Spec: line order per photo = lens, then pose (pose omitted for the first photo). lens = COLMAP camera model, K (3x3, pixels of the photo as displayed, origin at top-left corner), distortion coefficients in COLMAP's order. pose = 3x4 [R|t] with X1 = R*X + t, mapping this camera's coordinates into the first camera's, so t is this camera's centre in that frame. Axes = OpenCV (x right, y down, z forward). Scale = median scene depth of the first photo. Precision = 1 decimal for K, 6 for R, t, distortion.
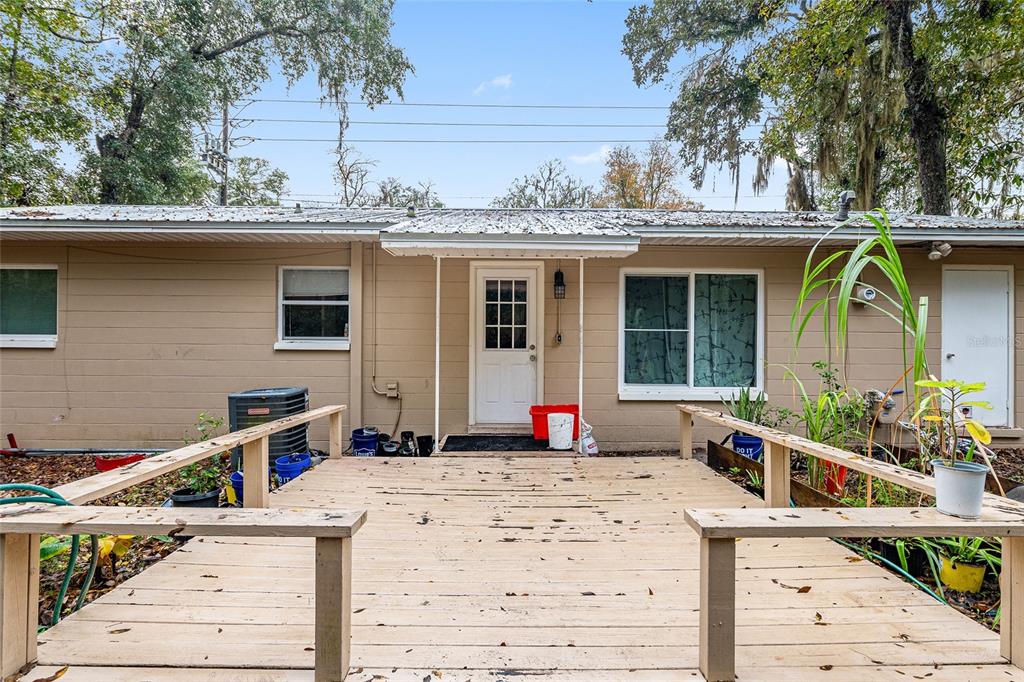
lens RADIAL K [[533.6, 0, 512.3], [0, 533.6, 343.7], [0, 0, 1]] dist [0.001507, -0.000249]
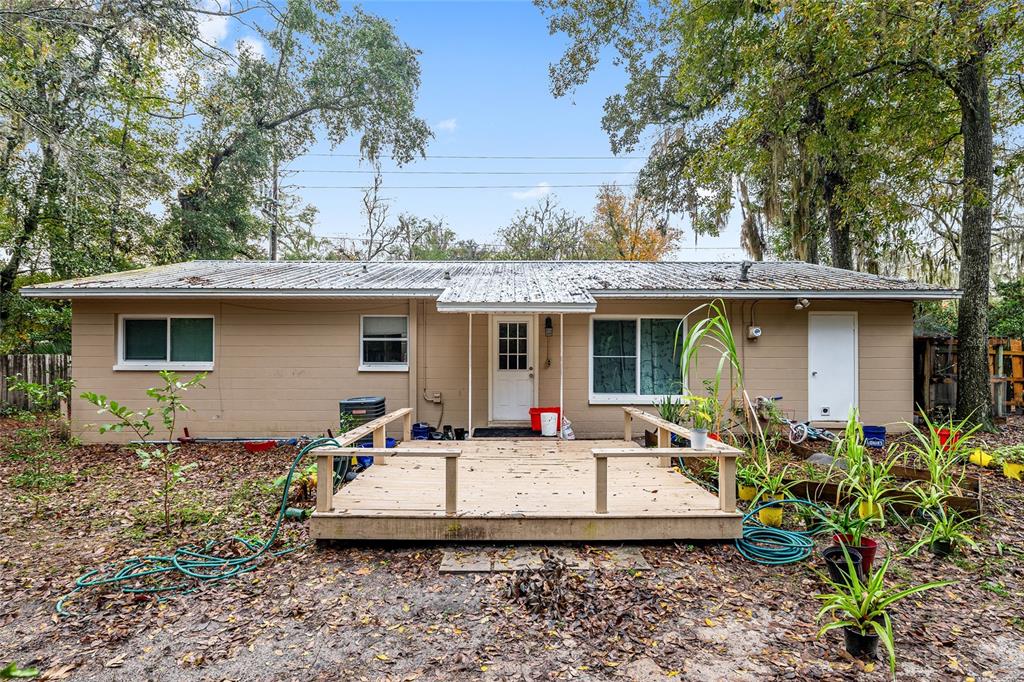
lens RADIAL K [[494.5, 0, 511.0], [0, 494.5, 350.0], [0, 0, 1]] dist [0.001534, -0.000462]
pose [[0.999970, -0.004189, -0.006497, -0.008050], [0.004166, 0.999985, -0.003614, -0.039210], [0.006512, 0.003587, 0.999972, -0.364126]]
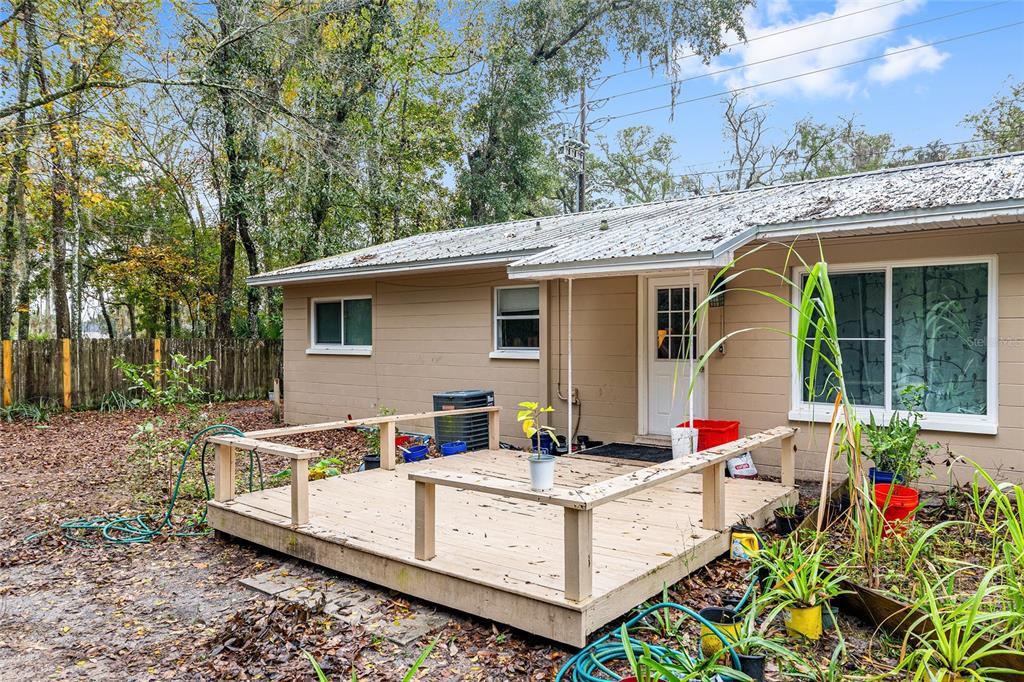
lens RADIAL K [[709.7, 0, 510.1], [0, 709.7, 339.5], [0, 0, 1]] dist [-0.002999, -0.000331]
pose [[0.767567, -0.006194, -0.640938, 0.570306], [0.011329, 0.999928, 0.003904, -0.033829], [0.640868, -0.010258, 0.767582, -0.173820]]
